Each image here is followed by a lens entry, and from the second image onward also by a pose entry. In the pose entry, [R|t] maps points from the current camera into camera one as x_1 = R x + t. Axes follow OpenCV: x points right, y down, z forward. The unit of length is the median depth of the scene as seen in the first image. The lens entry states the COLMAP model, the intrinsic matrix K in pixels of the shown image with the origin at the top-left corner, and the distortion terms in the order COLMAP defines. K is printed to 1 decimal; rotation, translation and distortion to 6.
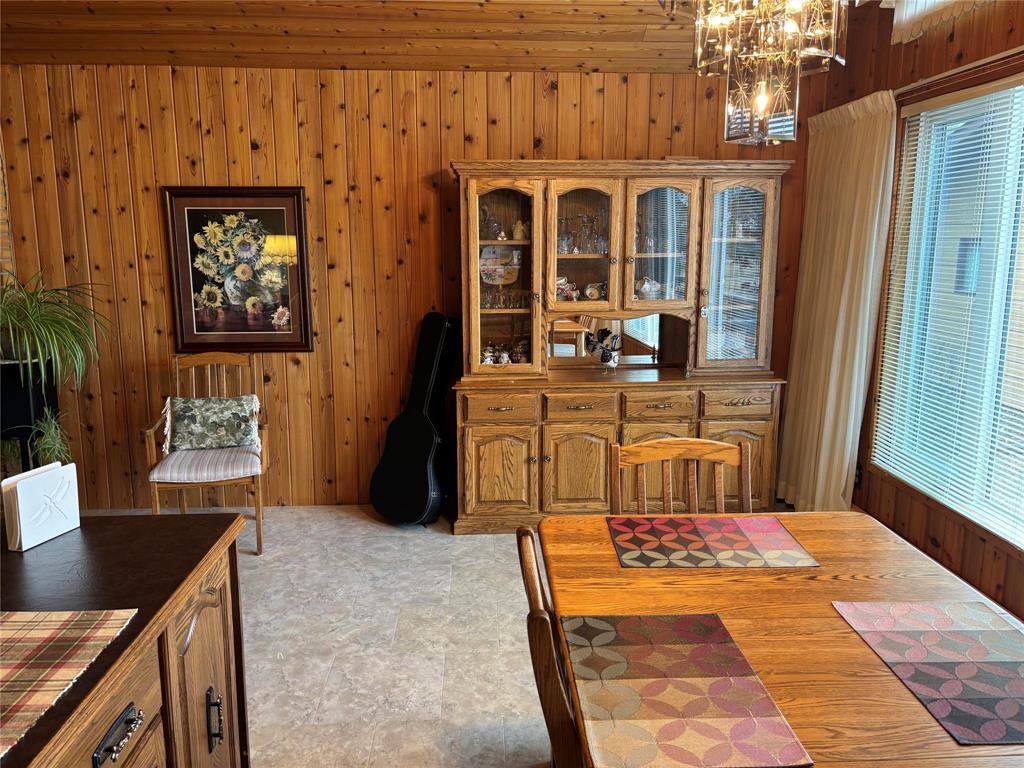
lens RADIAL K [[773.9, 0, 513.2], [0, 773.9, 378.0], [0, 0, 1]] dist [0.052440, -0.053764]
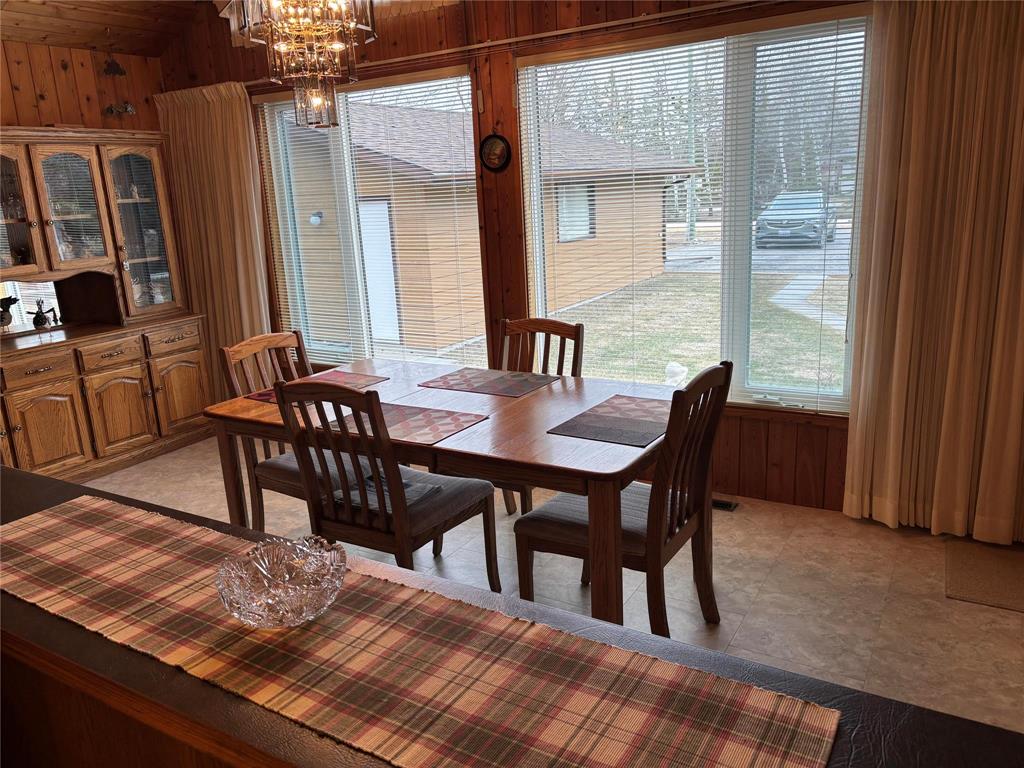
lens RADIAL K [[773.9, 0, 511.9], [0, 773.9, 381.6], [0, 0, 1]] dist [0.052440, -0.053764]
pose [[0.563516, -0.227889, 0.794051, -0.381562], [0.194227, 0.970802, 0.140779, 0.027767], [-0.802948, 0.074895, 0.591325, -0.108391]]
